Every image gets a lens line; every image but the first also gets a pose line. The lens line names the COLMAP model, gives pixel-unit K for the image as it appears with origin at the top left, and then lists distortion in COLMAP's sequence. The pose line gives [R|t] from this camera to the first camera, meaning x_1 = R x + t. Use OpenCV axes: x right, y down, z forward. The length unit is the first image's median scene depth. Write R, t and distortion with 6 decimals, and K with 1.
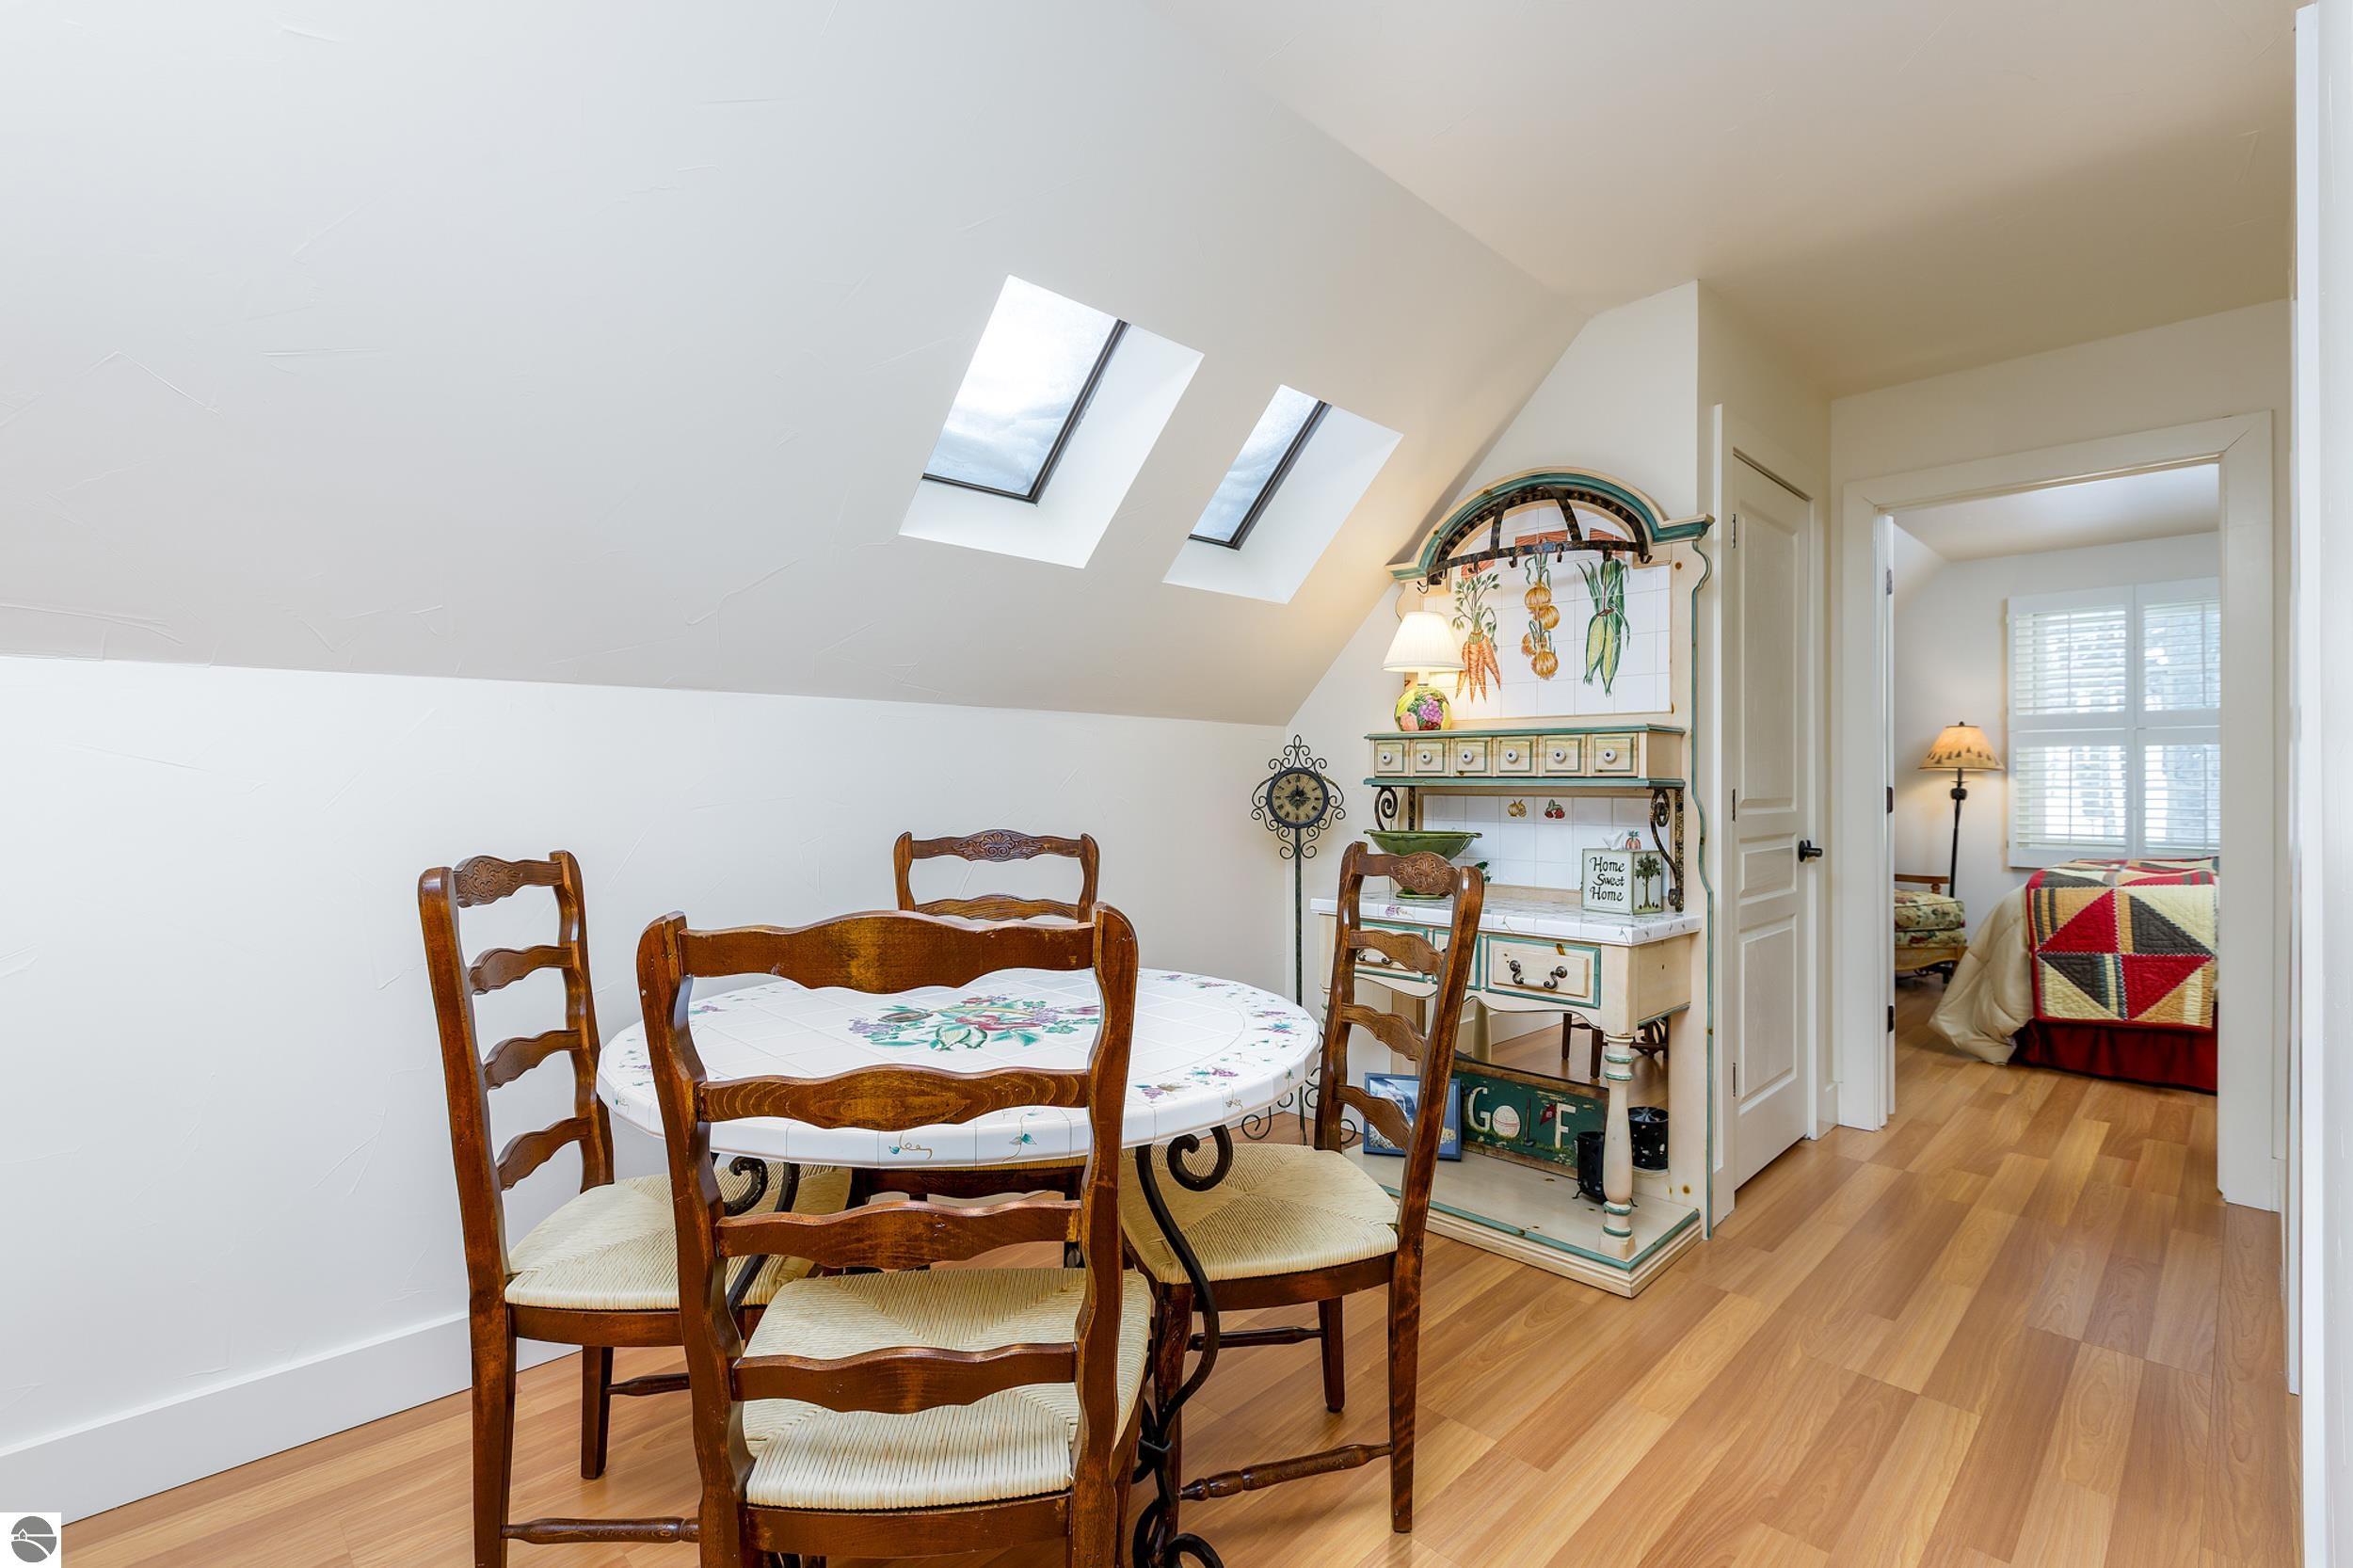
lens RADIAL K [[1065.2, 0, 1175.7], [0, 1065.2, 779.6], [0, 0, 1]] dist [0.002390, 0.000469]
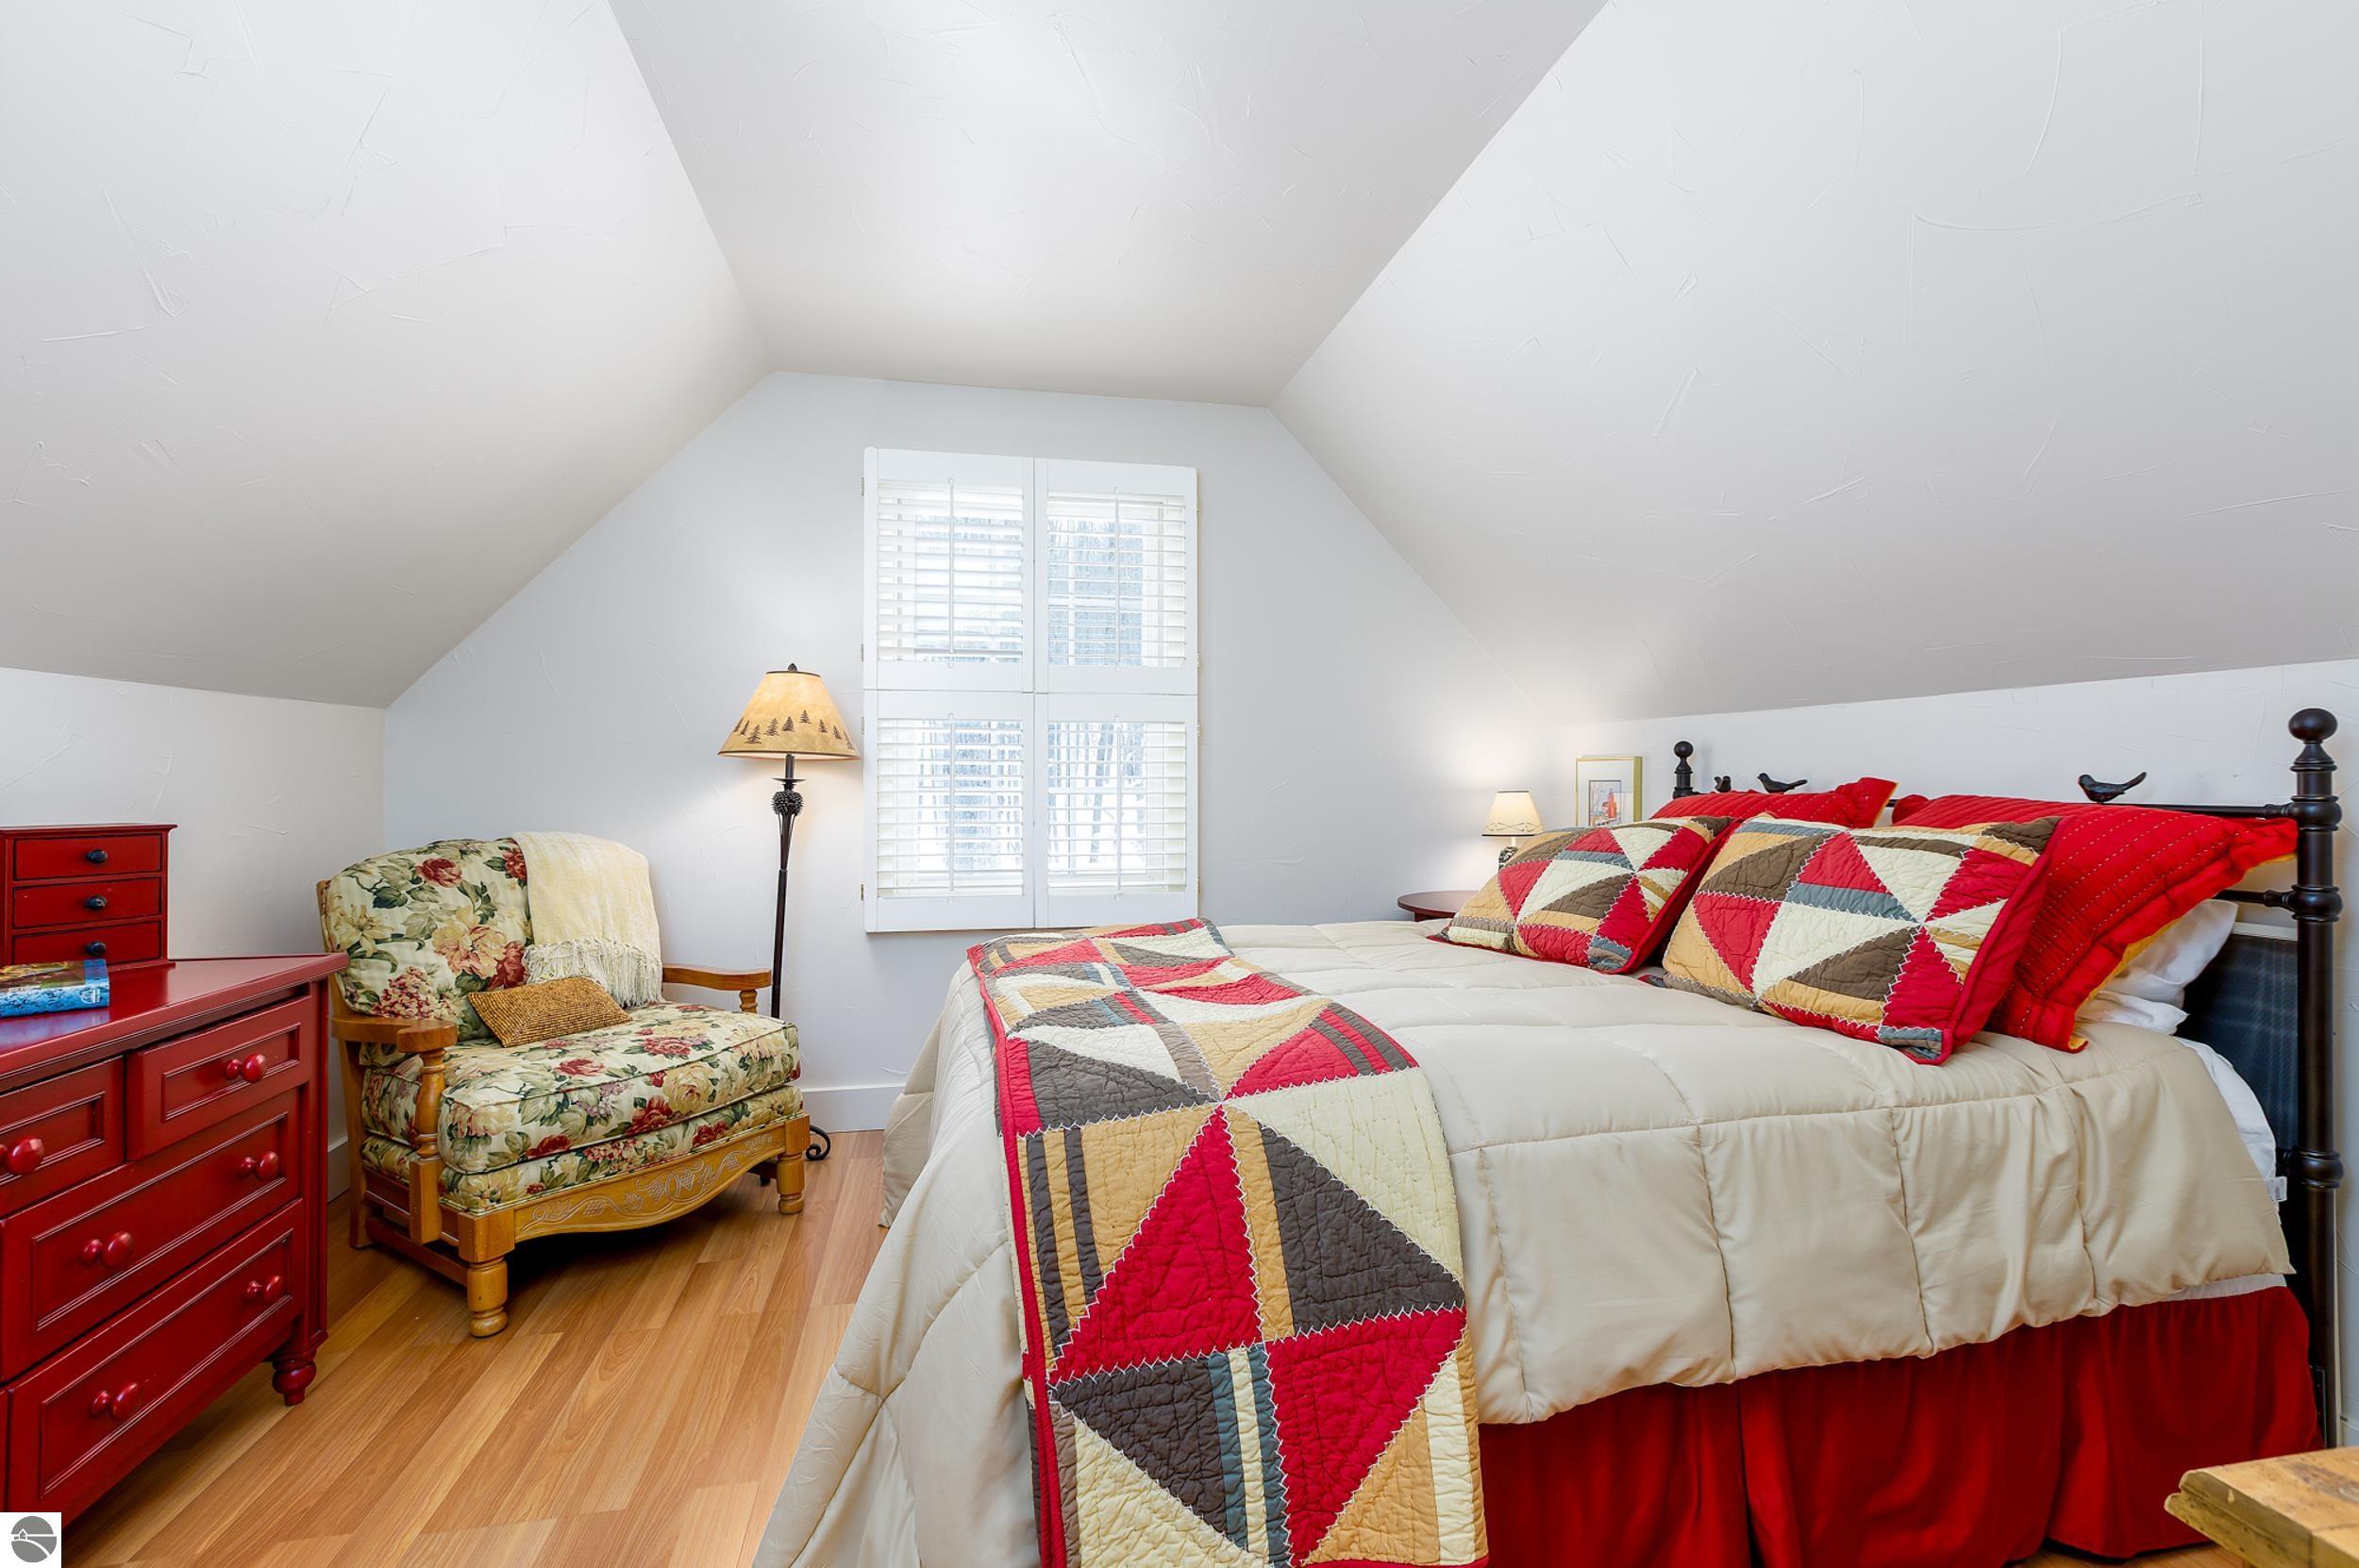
lens RADIAL K [[1067.8, 0, 1178.7], [0, 1067.8, 779.6], [0, 0, 1]] dist [0.002390, 0.000469]
pose [[0.543580, -0.000356, 0.839357, 0.425127], [-0.000053, 1.000000, 0.000459, 0.001825], [-0.839358, -0.000294, 0.543580, 0.590782]]
